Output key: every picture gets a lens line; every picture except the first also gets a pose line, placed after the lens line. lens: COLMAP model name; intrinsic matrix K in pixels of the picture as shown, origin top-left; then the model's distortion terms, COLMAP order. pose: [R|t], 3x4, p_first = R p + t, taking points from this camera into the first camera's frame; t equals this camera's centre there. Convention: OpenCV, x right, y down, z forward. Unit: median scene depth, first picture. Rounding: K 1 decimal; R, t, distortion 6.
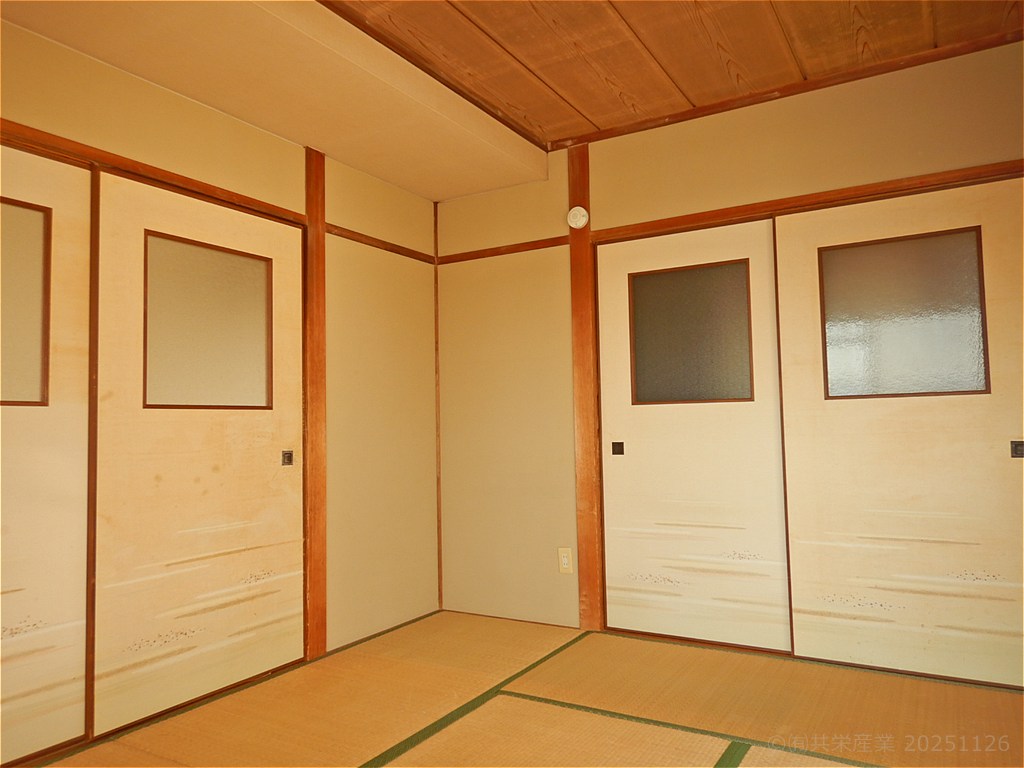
lens RADIAL K [[729.1, 0, 520.1], [0, 729.1, 383.2], [0, 0, 1]] dist [0.022996, 0.002821]
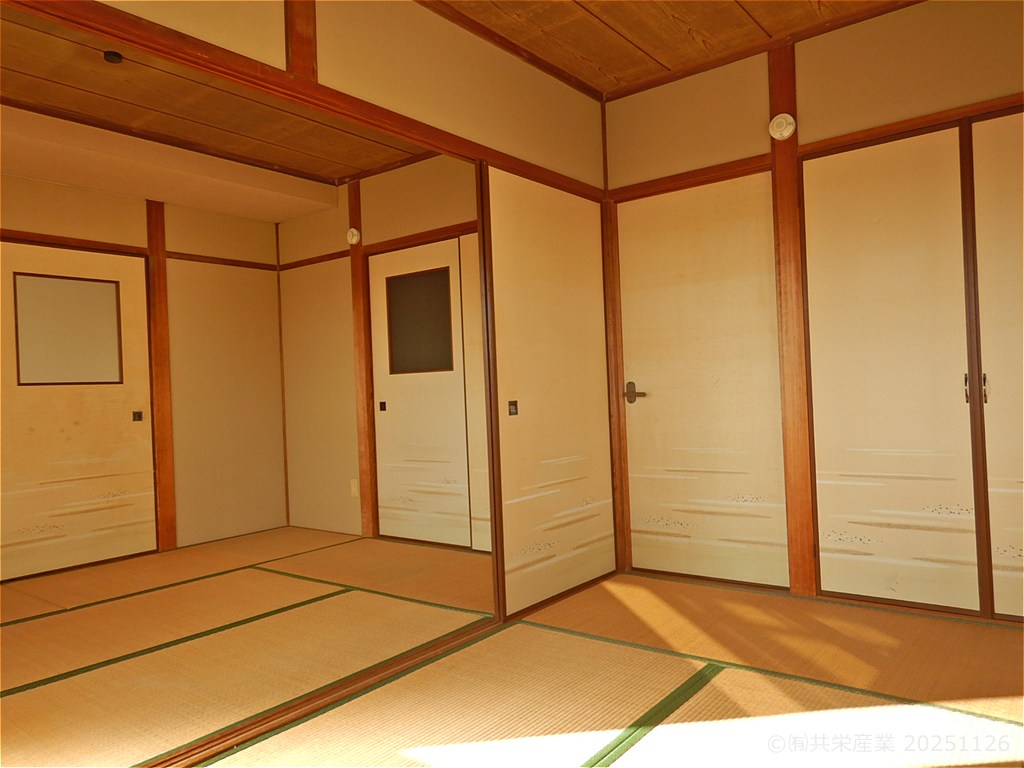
lens RADIAL K [[729.1, 0, 514.0], [0, 729.1, 385.7], [0, 0, 1]] dist [0.022996, 0.002821]
pose [[0.990747, -0.018284, -0.134481, 0.601299], [0.026204, 0.998010, 0.057360, -0.022922], [0.133164, -0.060353, 0.989255, -0.342357]]
